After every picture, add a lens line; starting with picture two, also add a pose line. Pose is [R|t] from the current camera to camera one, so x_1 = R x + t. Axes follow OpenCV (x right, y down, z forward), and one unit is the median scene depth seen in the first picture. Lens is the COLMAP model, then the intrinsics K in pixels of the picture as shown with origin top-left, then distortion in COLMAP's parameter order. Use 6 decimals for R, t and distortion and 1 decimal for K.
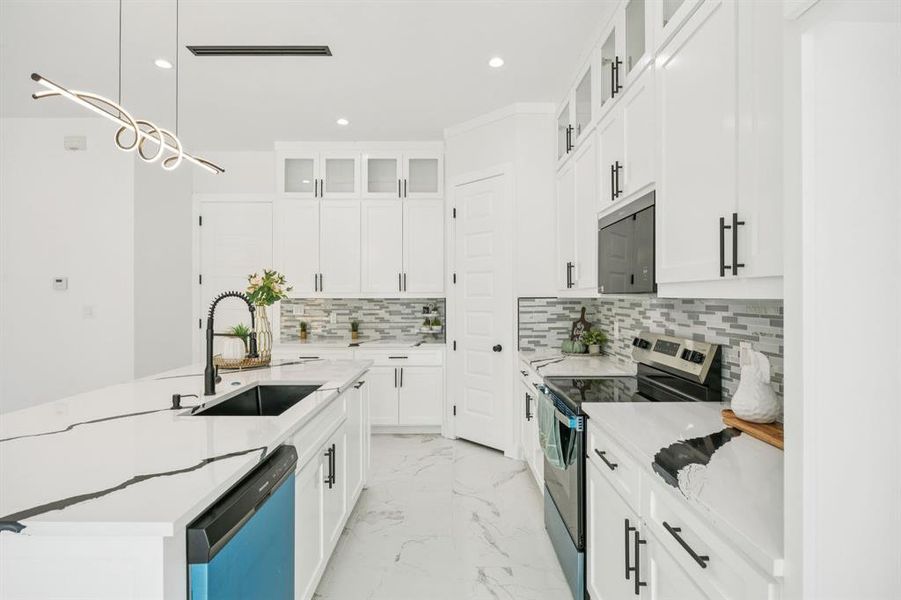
lens RADIAL K [[450.0, 0, 453.1], [0, 450.0, 297.6], [0, 0, 1]] dist [-0.014818, -0.000198]
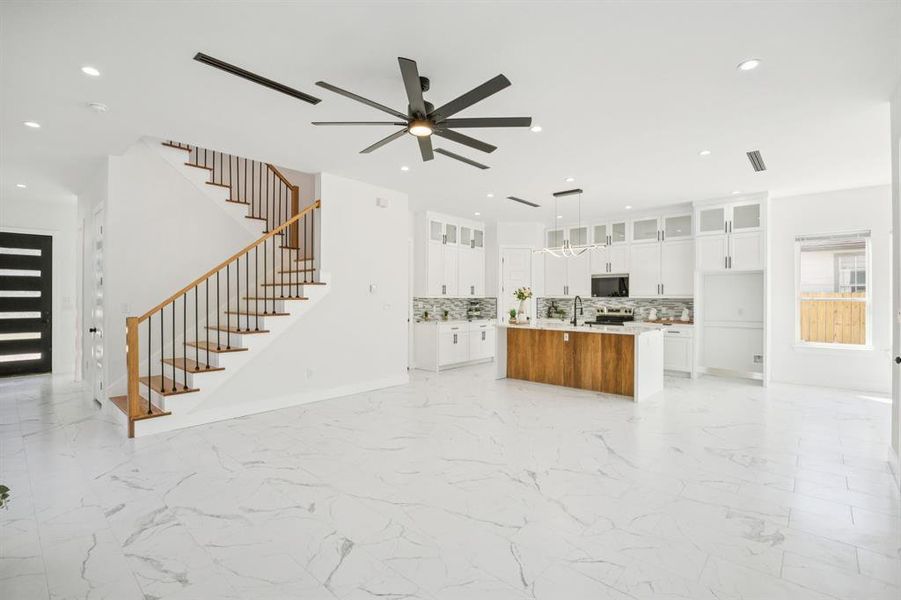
lens RADIAL K [[418.4, 0, 455.8], [0, 418.4, 294.4], [0, 0, 1]] dist [-0.013667, -0.000301]
pose [[0.663916, 0.009093, 0.747752, -1.571264], [-0.002577, 0.999948, -0.009872, 0.003605], [-0.747803, 0.004627, 0.663904, -0.194125]]
